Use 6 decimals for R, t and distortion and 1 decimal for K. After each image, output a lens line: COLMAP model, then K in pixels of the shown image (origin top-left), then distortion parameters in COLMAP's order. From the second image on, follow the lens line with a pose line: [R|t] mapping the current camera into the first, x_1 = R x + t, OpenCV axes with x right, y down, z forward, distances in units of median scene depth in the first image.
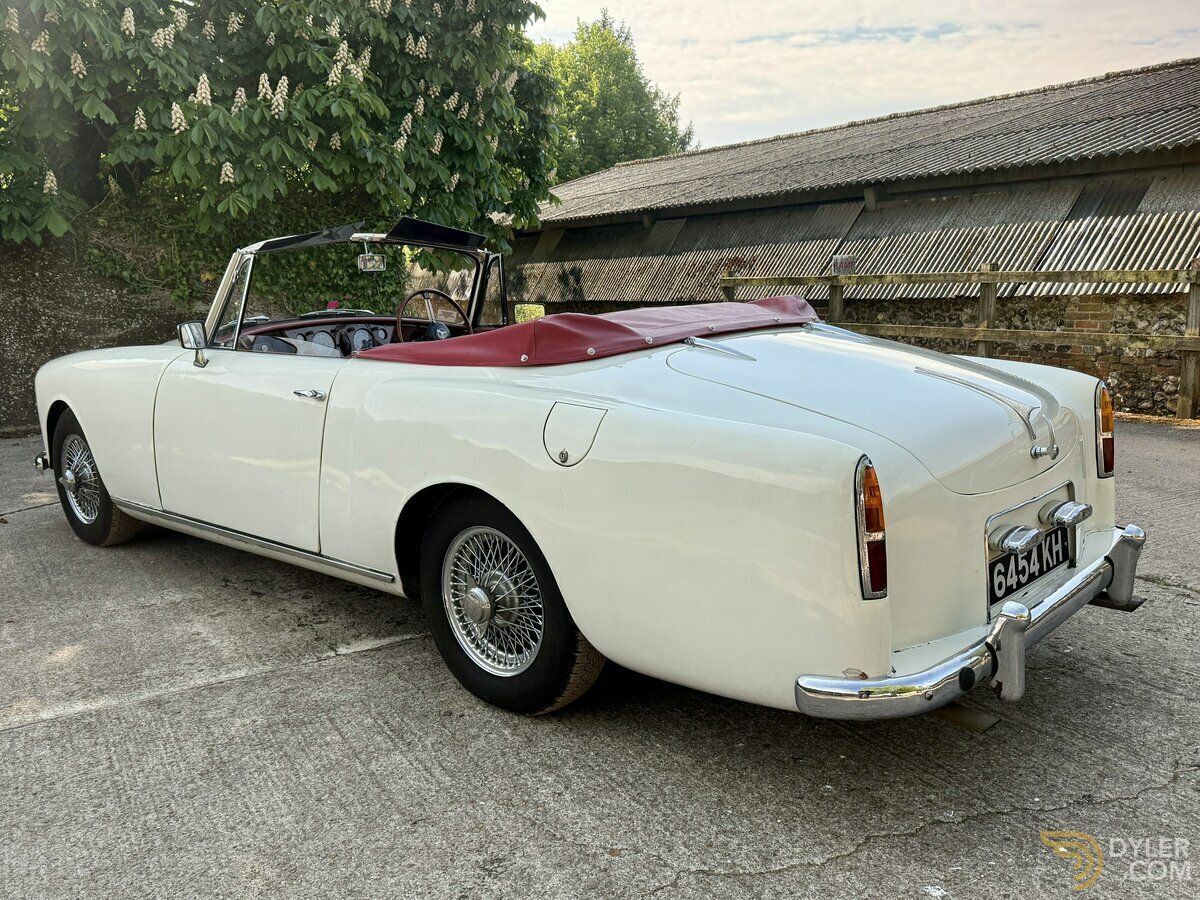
lens RADIAL K [[935.6, 0, 553.7], [0, 935.6, 525.6], [0, 0, 1]] dist [0.108554, -0.148036]
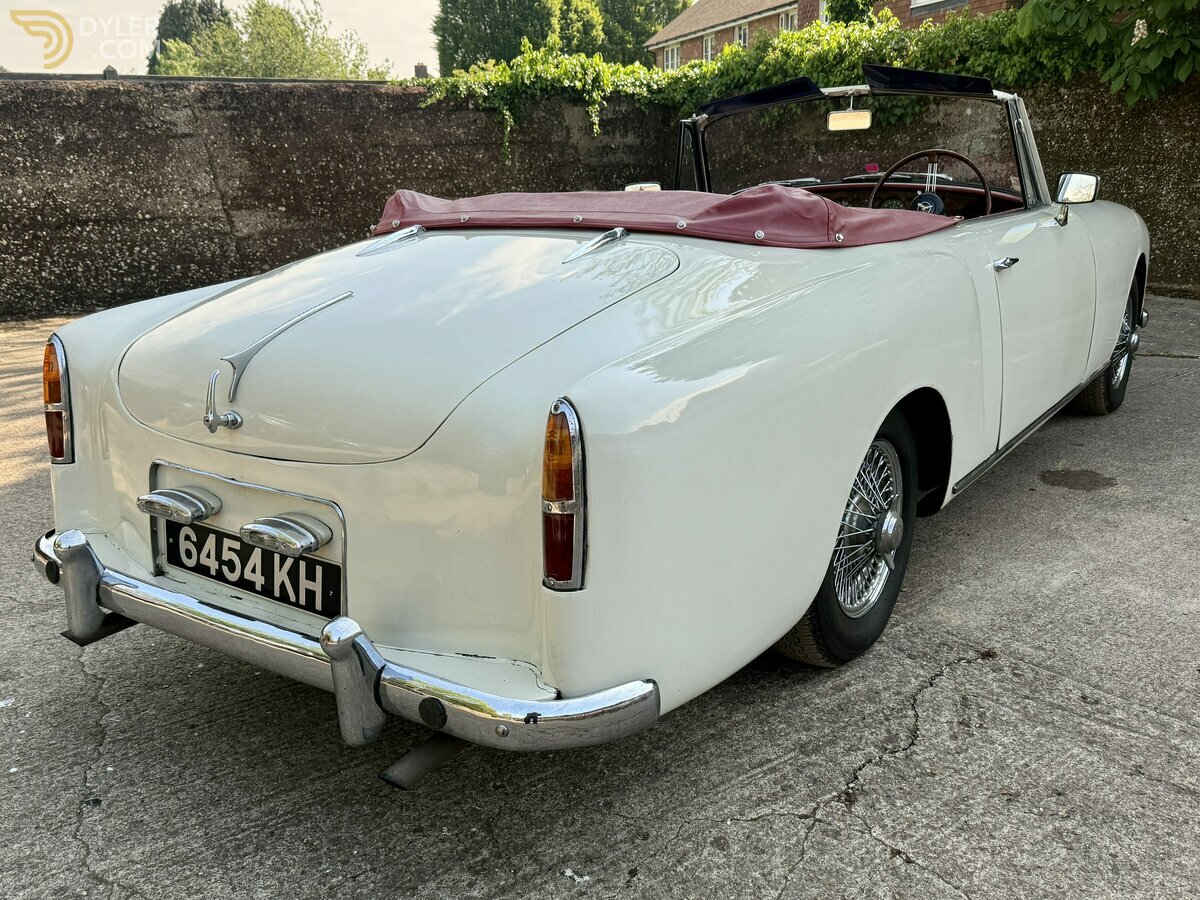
lens RADIAL K [[1055.8, 0, 600.0], [0, 1055.8, 450.0], [0, 0, 1]] dist [-0.002381, -0.022754]
pose [[0.186996, 0.287483, -0.939354, 0.339018], [-0.224195, 0.943475, 0.244114, -0.081067], [0.956436, 0.164950, 0.240878, 0.271878]]
